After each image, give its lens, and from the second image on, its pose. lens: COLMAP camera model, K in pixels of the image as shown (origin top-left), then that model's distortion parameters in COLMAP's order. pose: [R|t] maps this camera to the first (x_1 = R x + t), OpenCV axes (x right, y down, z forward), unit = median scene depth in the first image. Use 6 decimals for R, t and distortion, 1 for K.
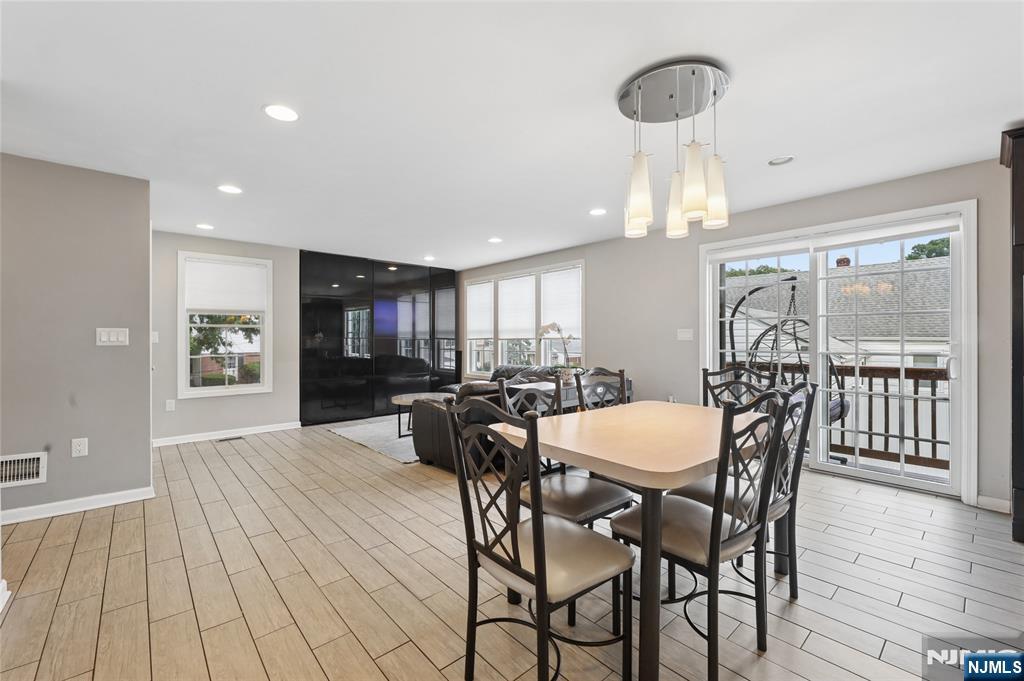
lens RADIAL K [[424.5, 0, 509.3], [0, 424.5, 340.1], [0, 0, 1]] dist [-0.000435, -0.000109]
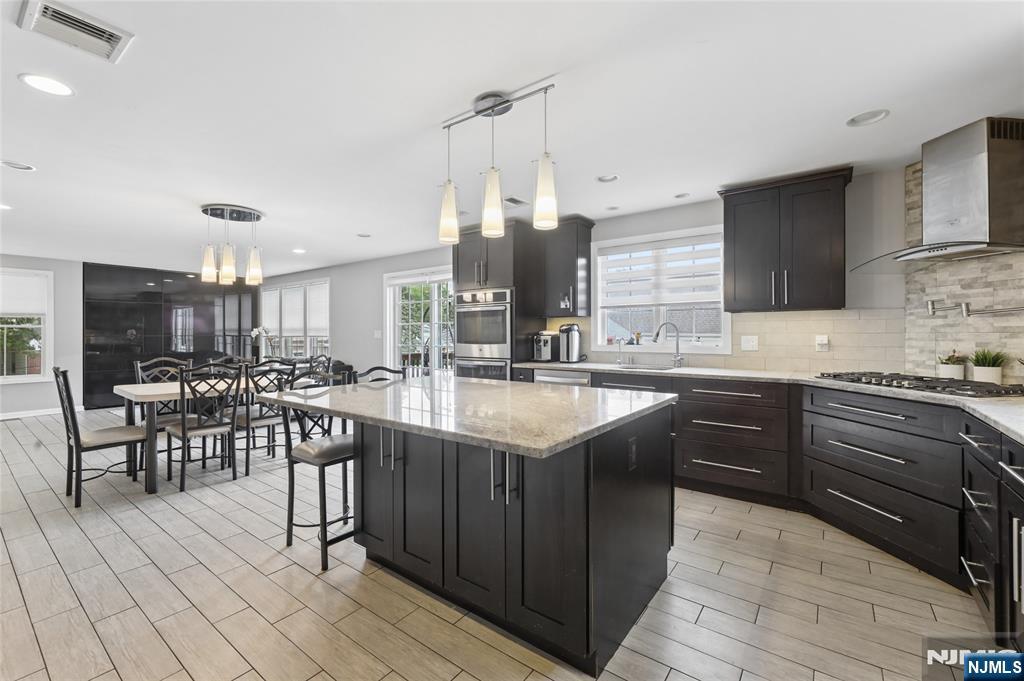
lens RADIAL K [[427.6, 0, 507.3], [0, 427.6, 334.6], [0, 0, 1]] dist [-0.001201, -0.000187]
pose [[0.979712, -0.001218, 0.200409, 0.599143], [0.000791, 0.999997, 0.002210, -0.015578], [-0.200411, -0.002007, 0.979710, -0.574403]]
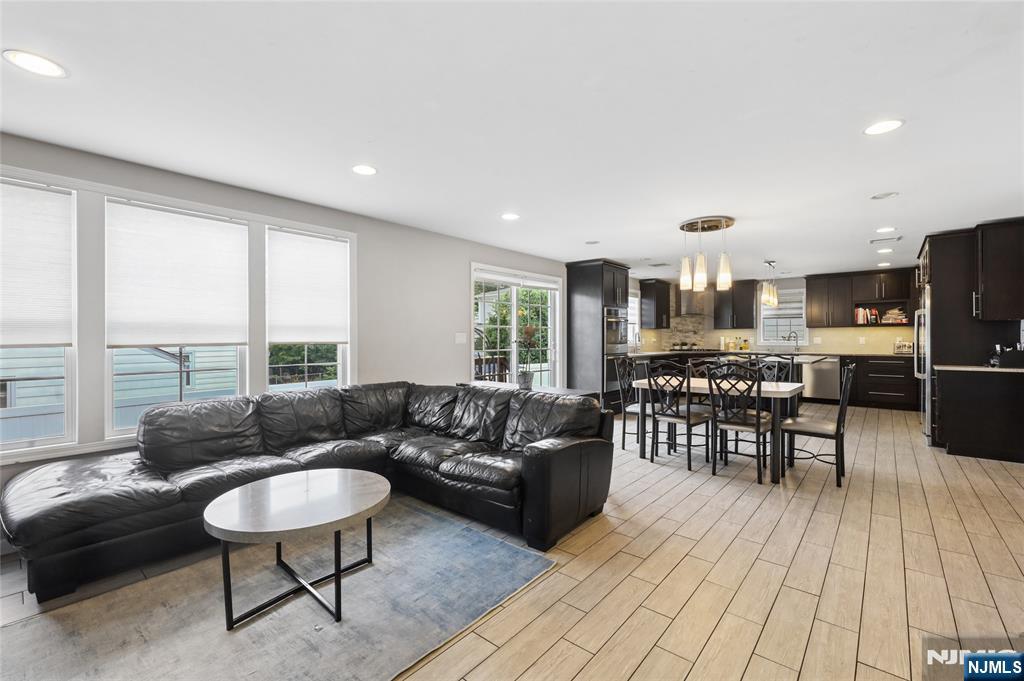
lens RADIAL K [[437.3, 0, 506.5], [0, 437.3, 338.6], [0, 0, 1]] dist [0.004612, -0.000064]
pose [[-0.132628, -0.000899, 0.991165, -0.807114], [0.003858, 0.999992, 0.001423, -0.014796], [-0.991158, 0.004013, -0.132623, 1.121950]]
